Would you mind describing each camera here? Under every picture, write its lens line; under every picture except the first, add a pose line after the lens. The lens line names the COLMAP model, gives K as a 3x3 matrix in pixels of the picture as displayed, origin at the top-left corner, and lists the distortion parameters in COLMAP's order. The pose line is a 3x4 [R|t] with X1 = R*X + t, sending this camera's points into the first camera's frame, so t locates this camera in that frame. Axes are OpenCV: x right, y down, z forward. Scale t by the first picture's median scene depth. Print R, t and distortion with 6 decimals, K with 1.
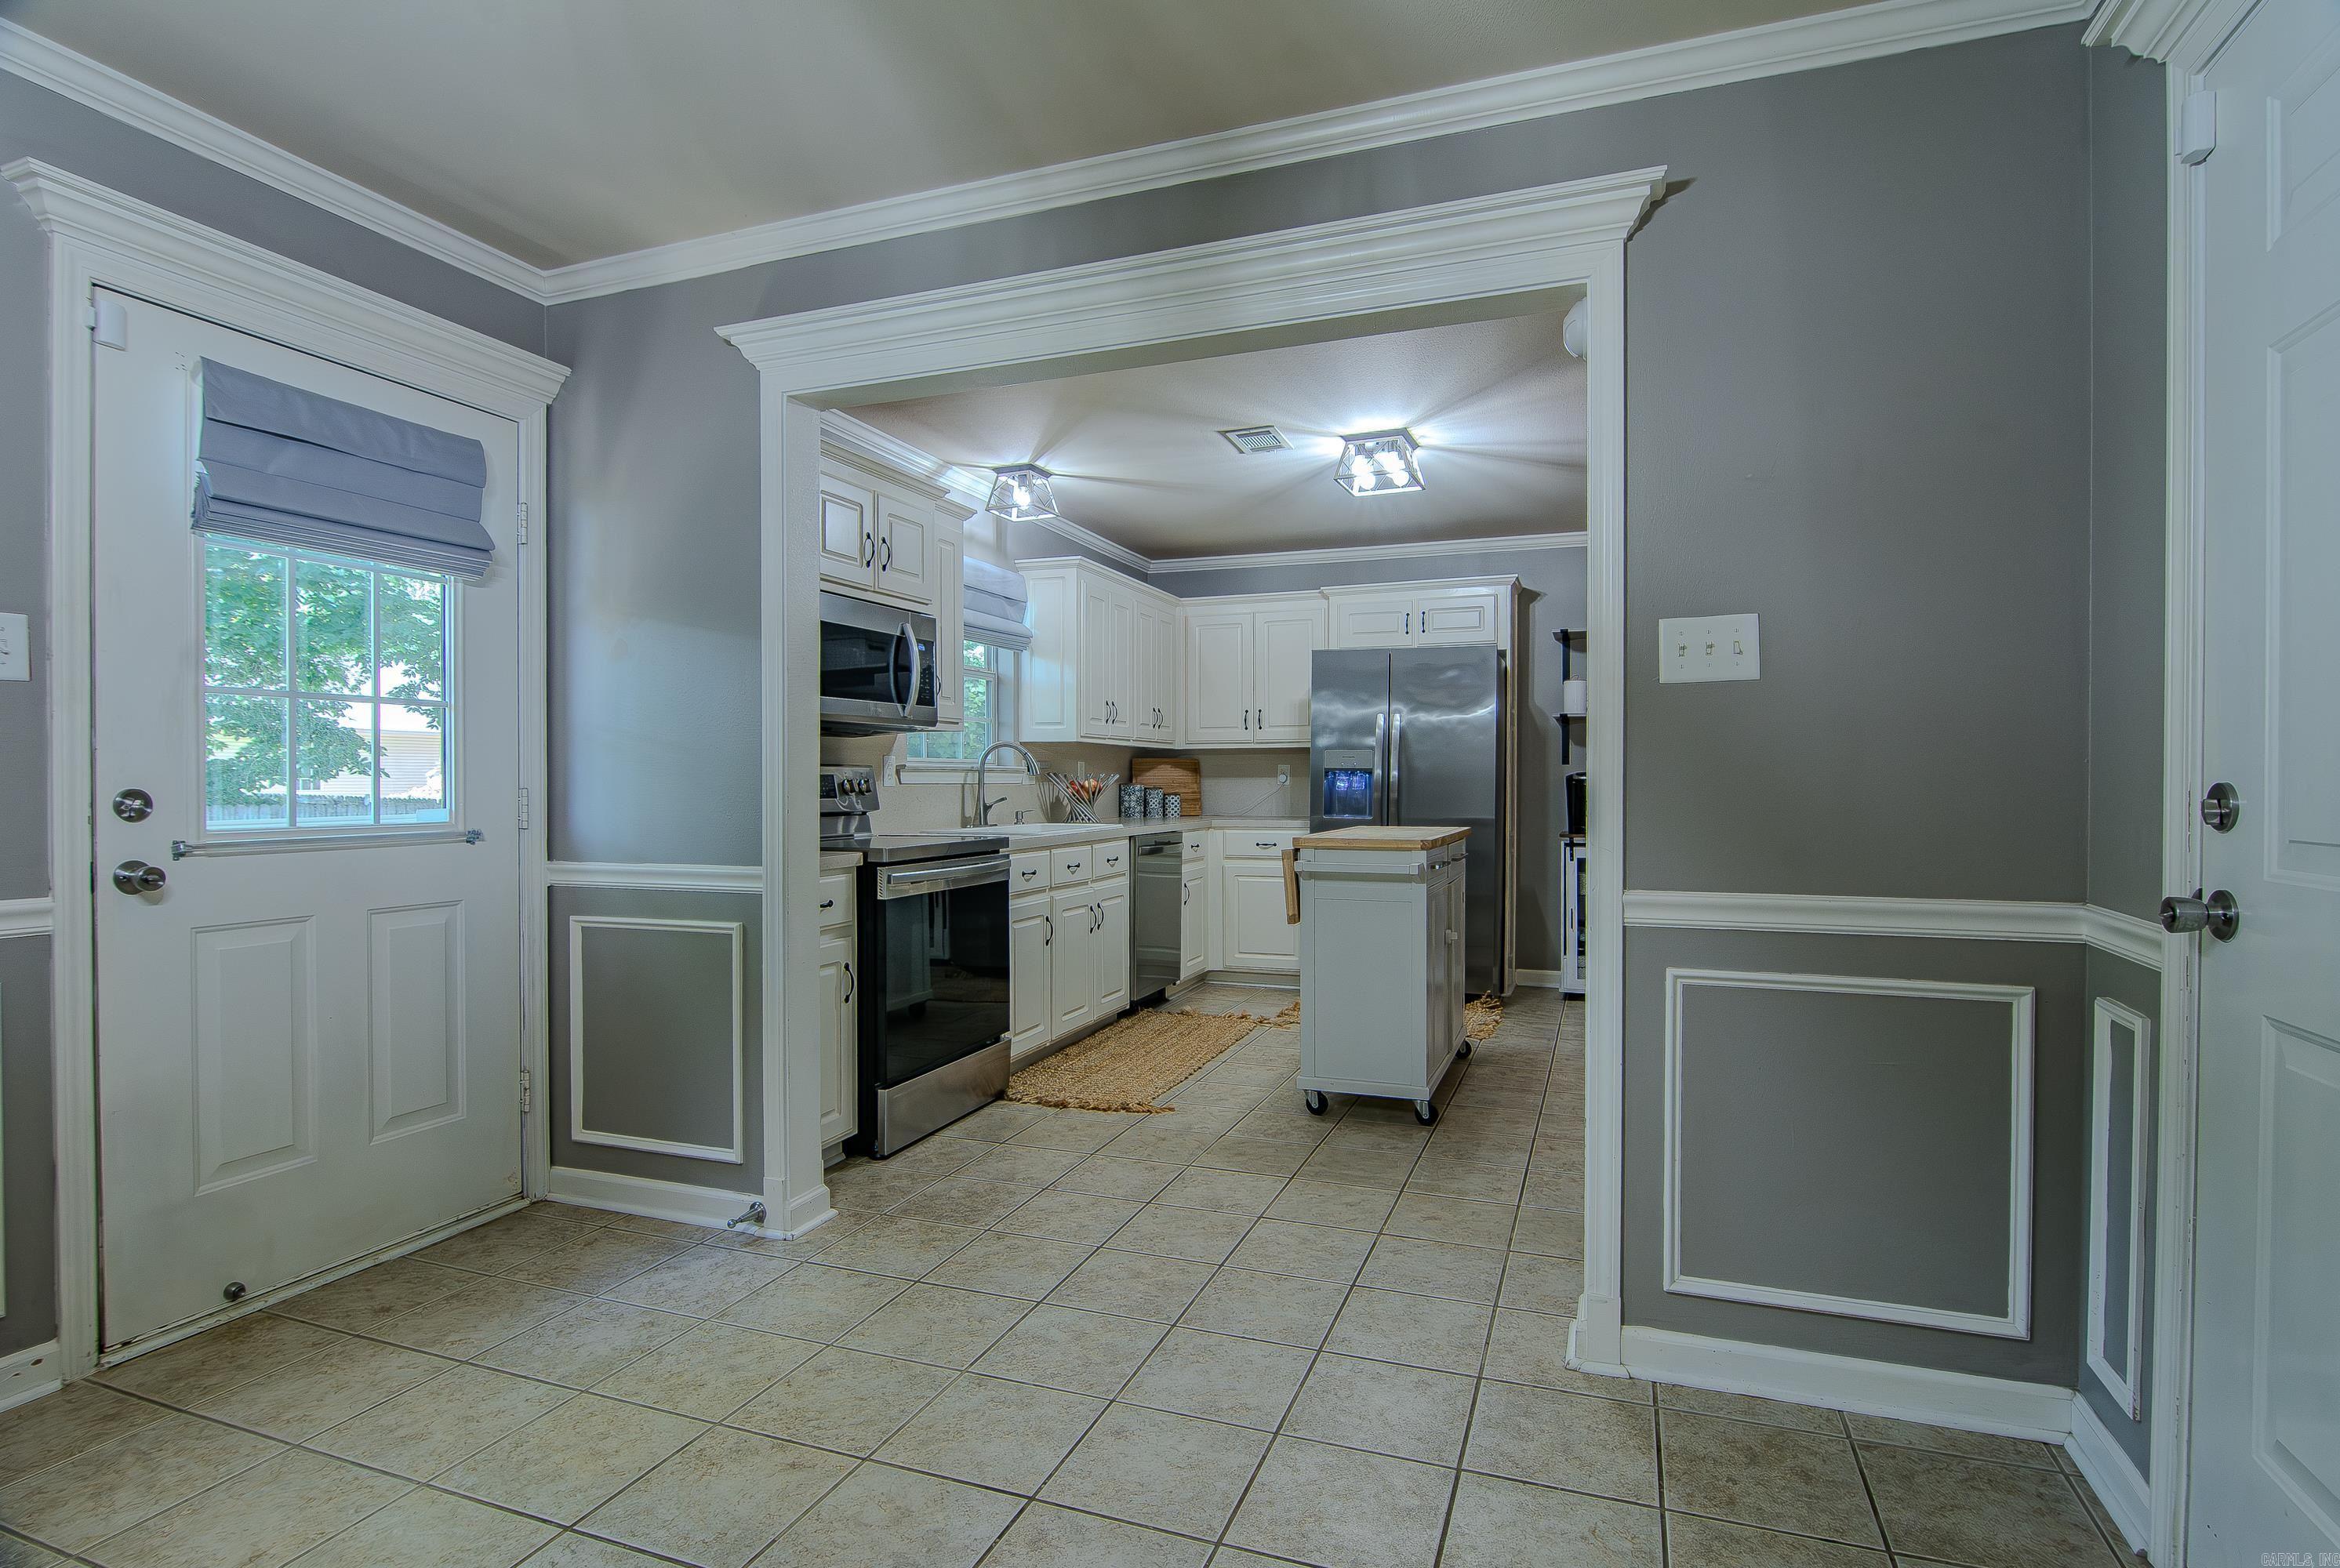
lens RADIAL K [[1148.9, 0, 1192.5], [0, 1148.9, 796.3], [0, 0, 1]] dist [-0.007564, -0.004485]
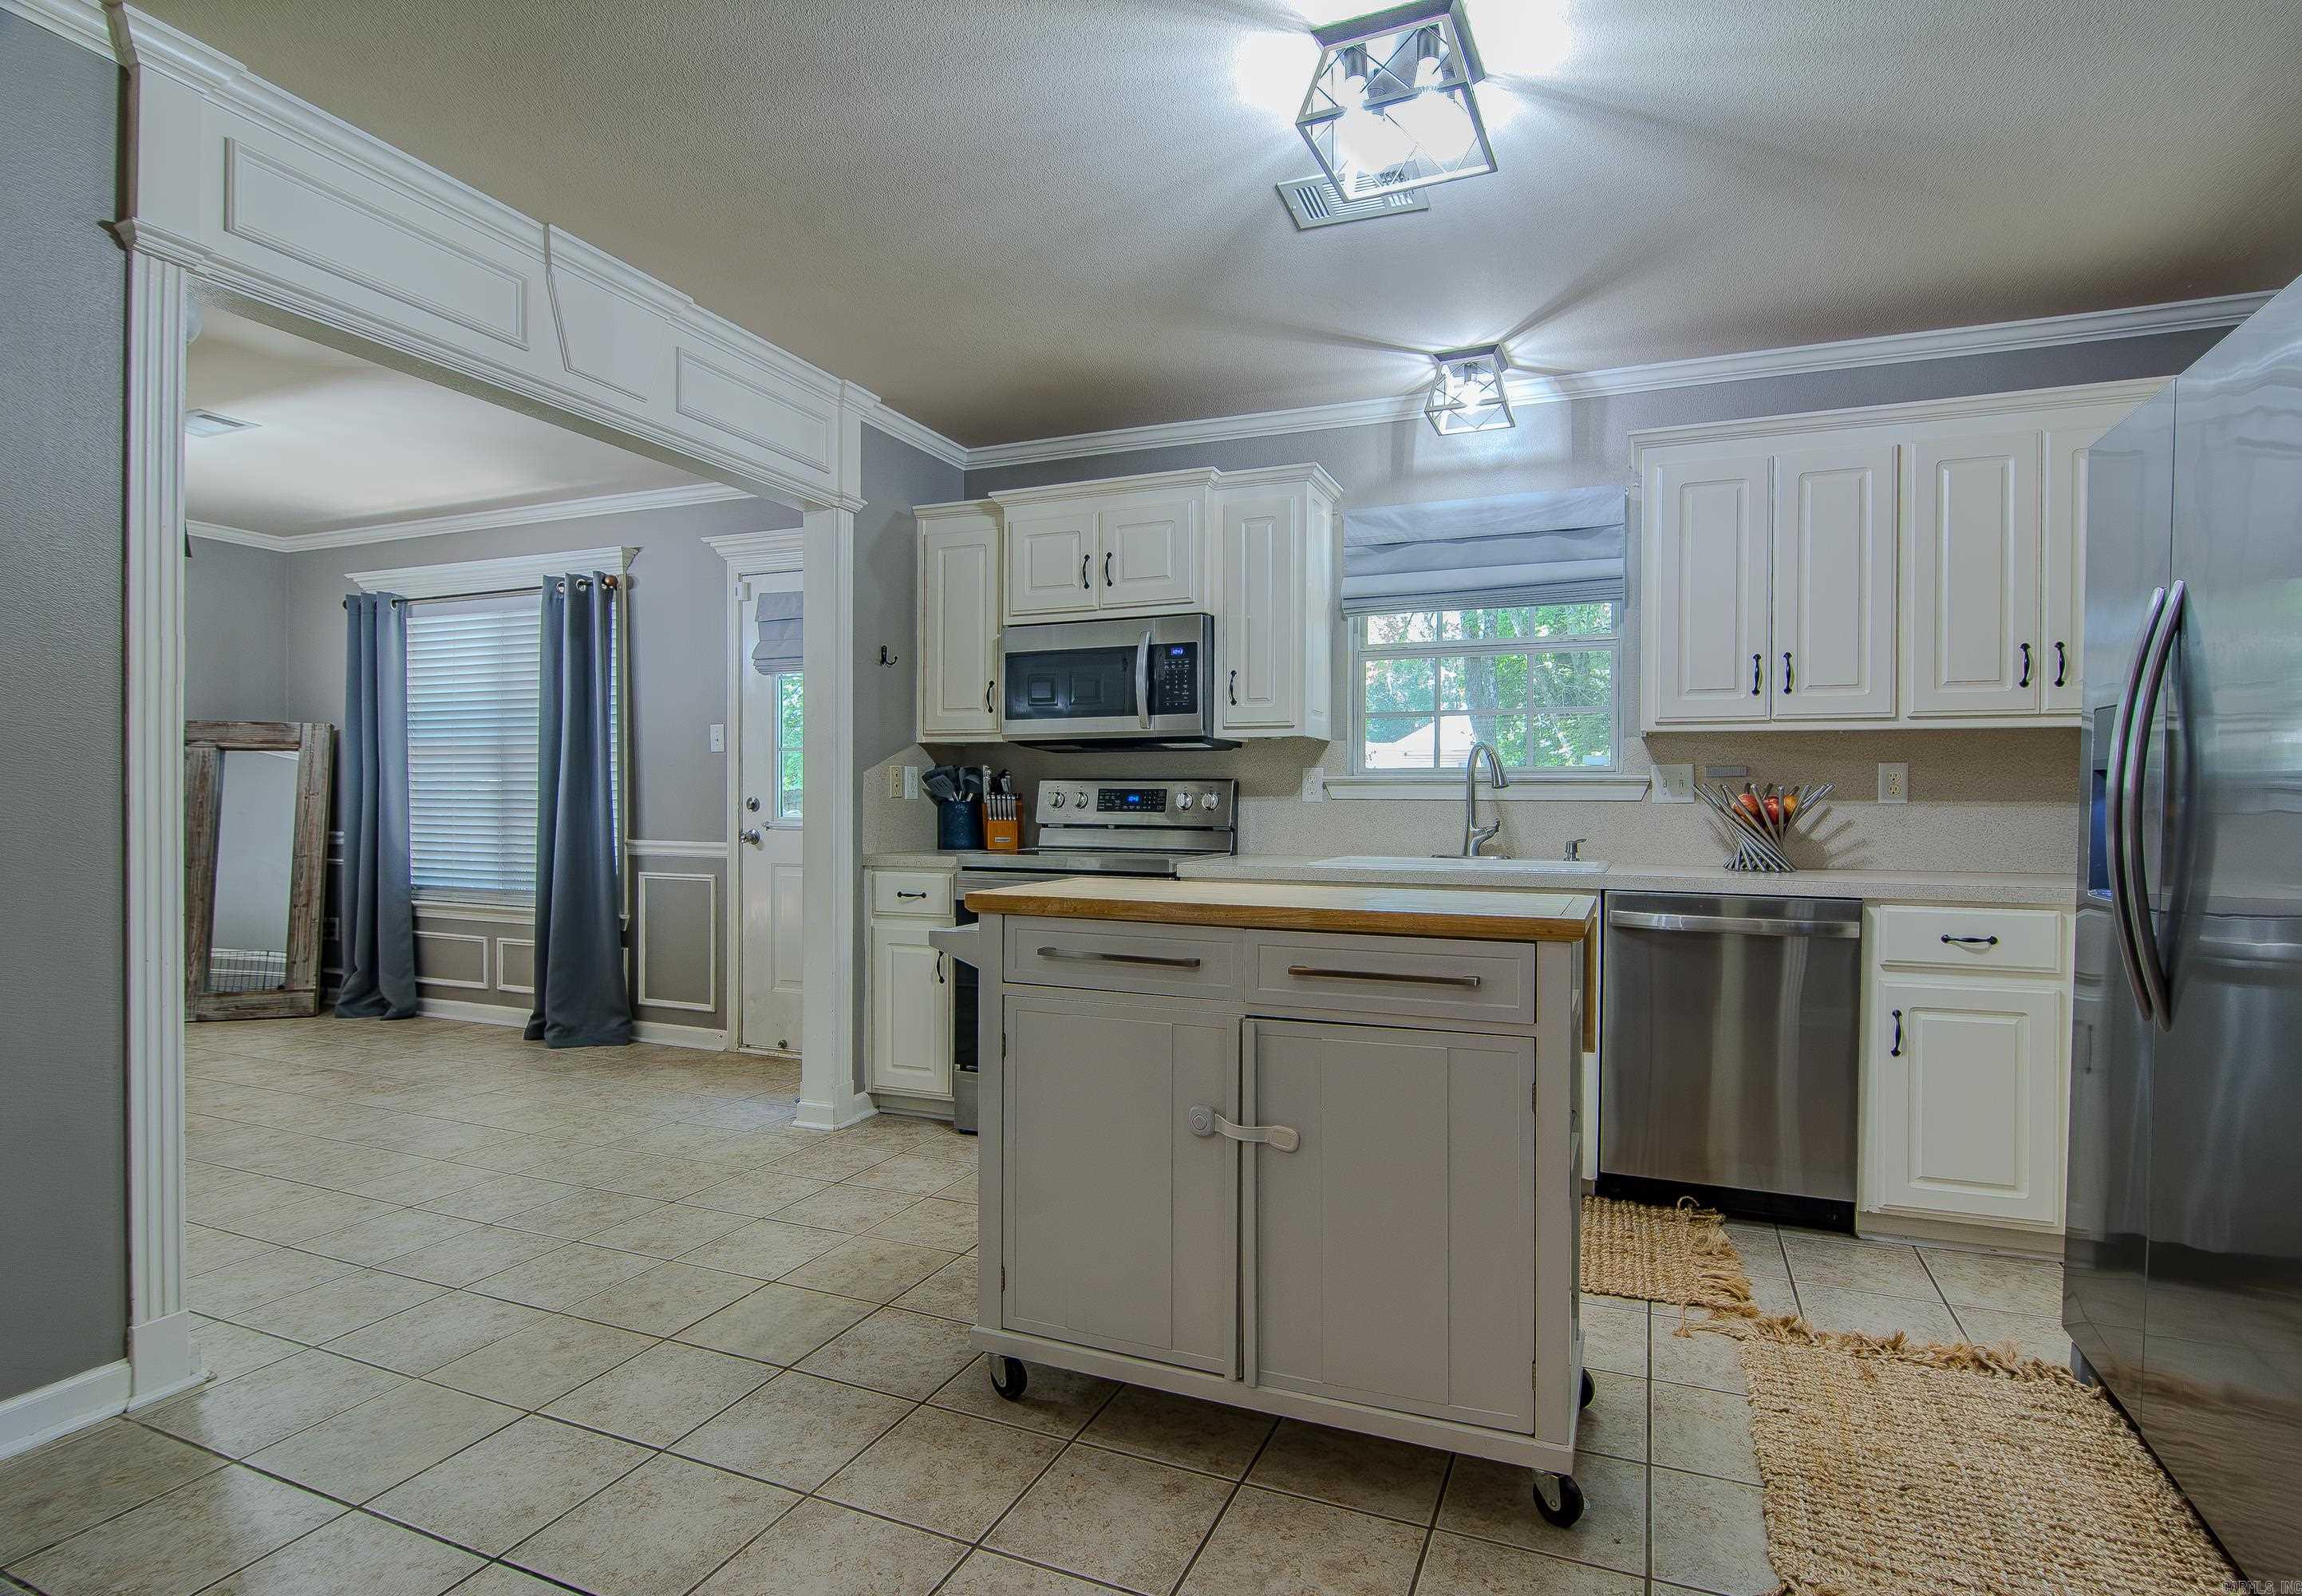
lens RADIAL K [[1154.0, 0, 1173.5], [0, 1154.0, 812.8], [0, 0, 1]] dist [-0.007194, -0.005436]
pose [[-0.036832, 0.010798, -0.999263, 0.583000], [-0.019179, 0.999750, 0.011511, -0.008017], [0.999137, 0.019588, -0.036616, 0.861965]]
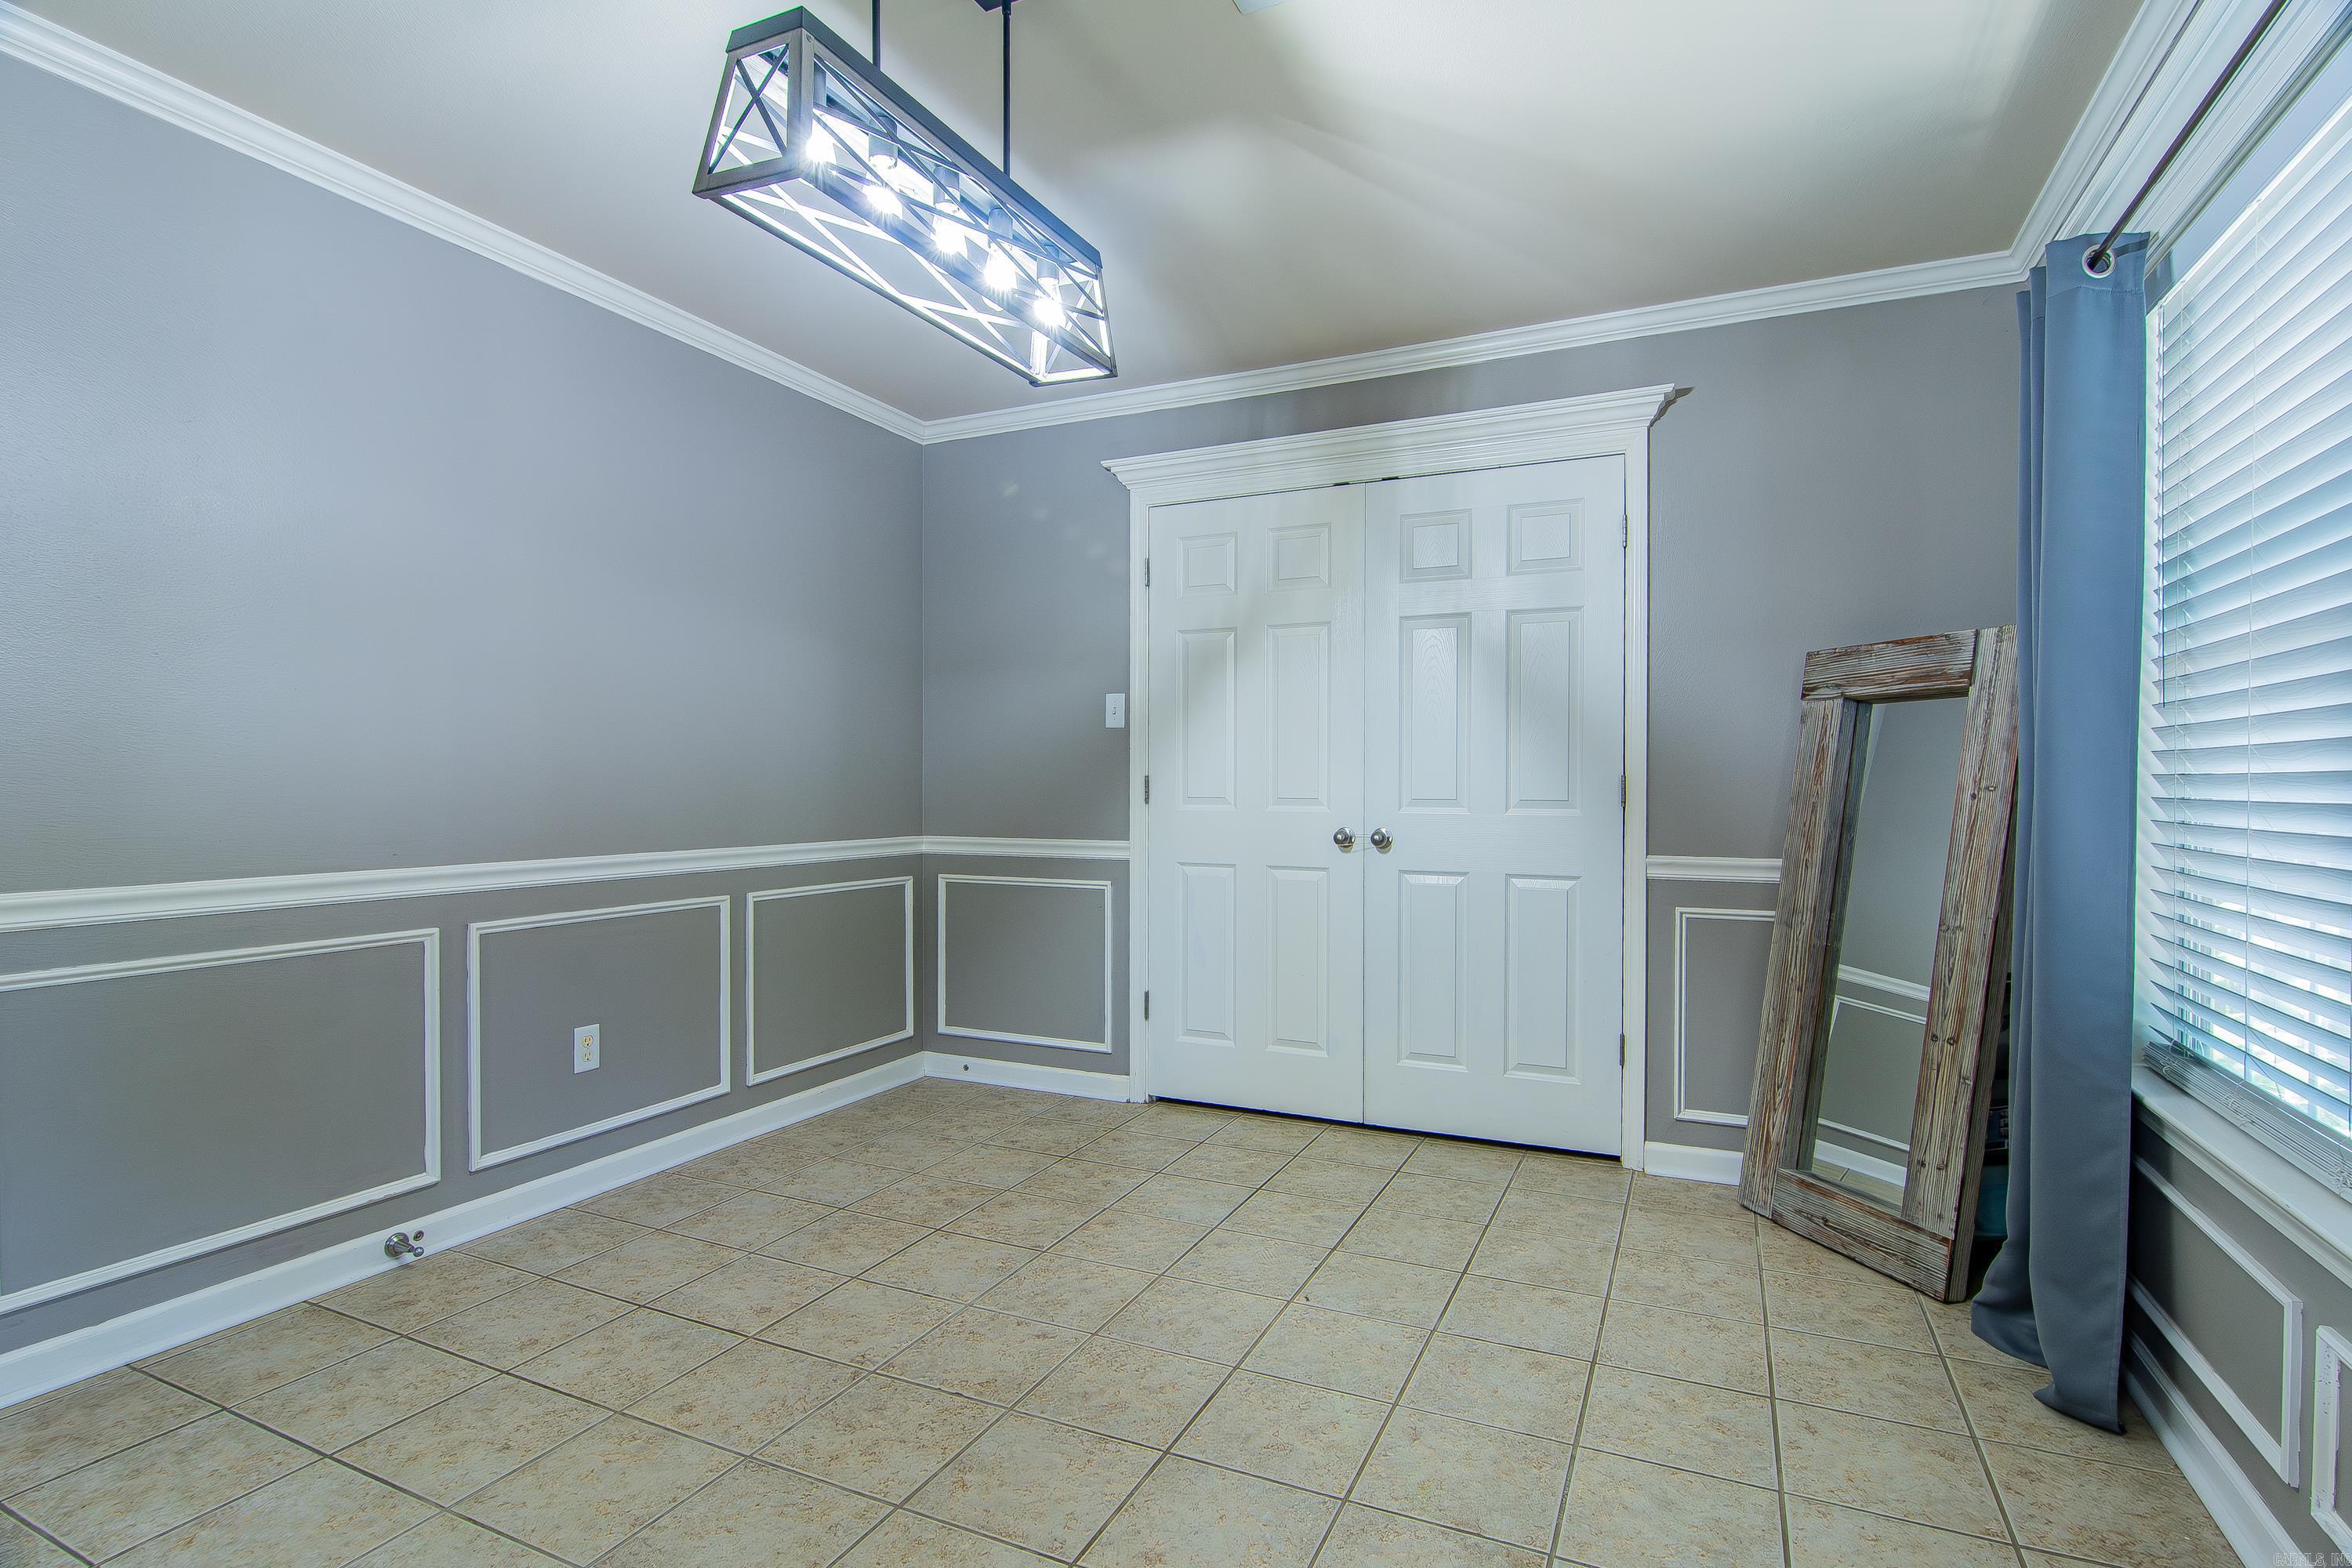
lens RADIAL K [[1154.9, 0, 1182.7], [0, 1154.9, 794.2], [0, 0, 1]] dist [-0.007564, -0.004485]
pose [[-0.996187, -0.001428, 0.087232, -0.262474], [0.000484, 0.999760, 0.021901, -0.005424], [-0.087242, 0.021860, -0.995947, 0.474574]]
